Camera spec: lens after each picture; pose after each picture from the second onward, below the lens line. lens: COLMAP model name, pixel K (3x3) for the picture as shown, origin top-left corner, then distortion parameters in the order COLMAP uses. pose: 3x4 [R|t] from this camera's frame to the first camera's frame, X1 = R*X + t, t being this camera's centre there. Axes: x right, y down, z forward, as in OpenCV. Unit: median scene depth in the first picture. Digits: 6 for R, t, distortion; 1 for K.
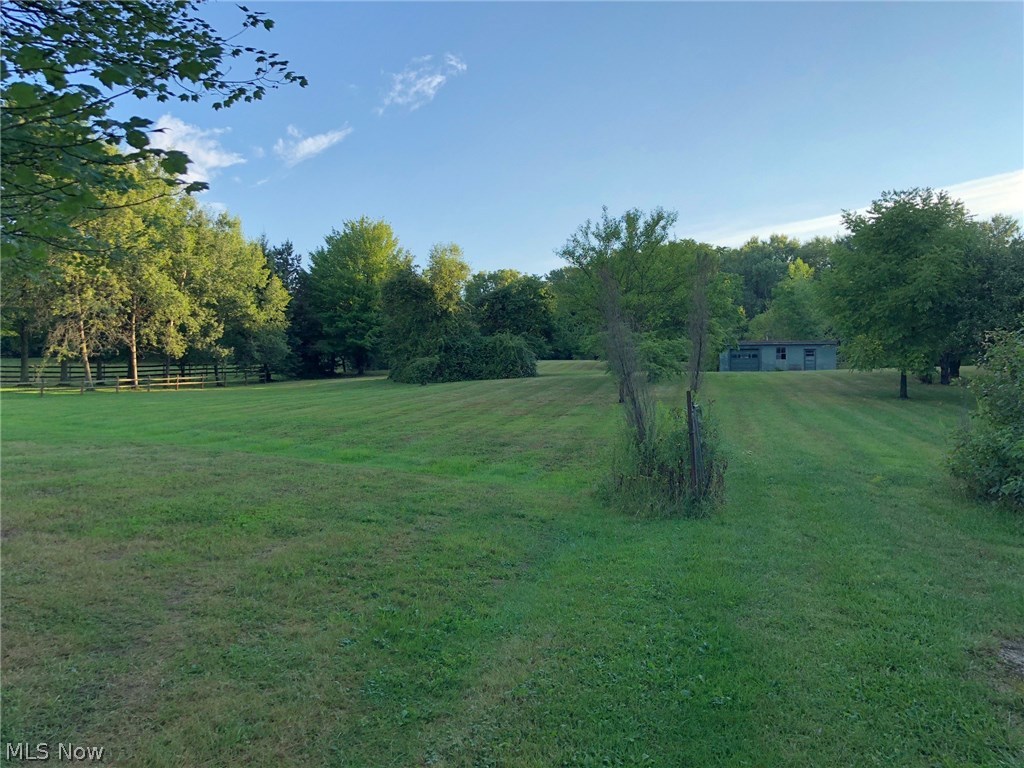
lens RADIAL K [[835.0, 0, 512.8], [0, 835.0, 382.0], [0, 0, 1]] dist [0.069300, -0.000247]
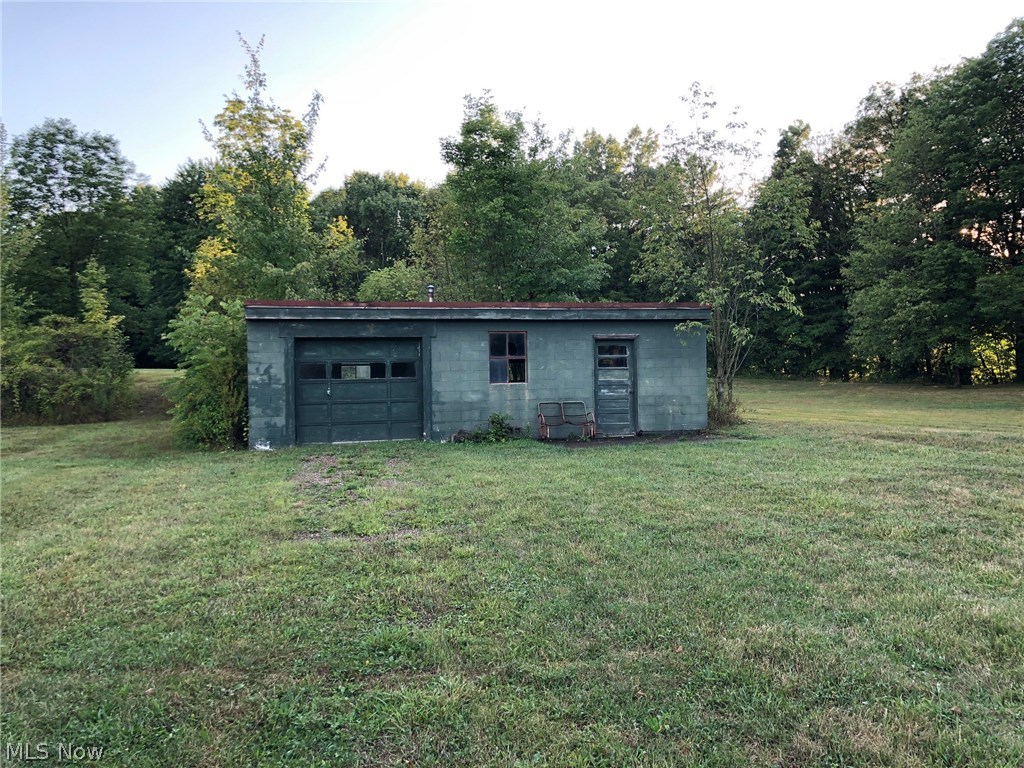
lens RADIAL K [[835.0, 0, 512.2], [0, 835.0, 381.9], [0, 0, 1]] dist [0.069300, -0.000247]
pose [[0.894343, -0.019170, 0.446971, 0.213235], [0.019031, 0.999807, 0.004801, -0.027932], [-0.446977, 0.004213, 0.894535, 0.784287]]
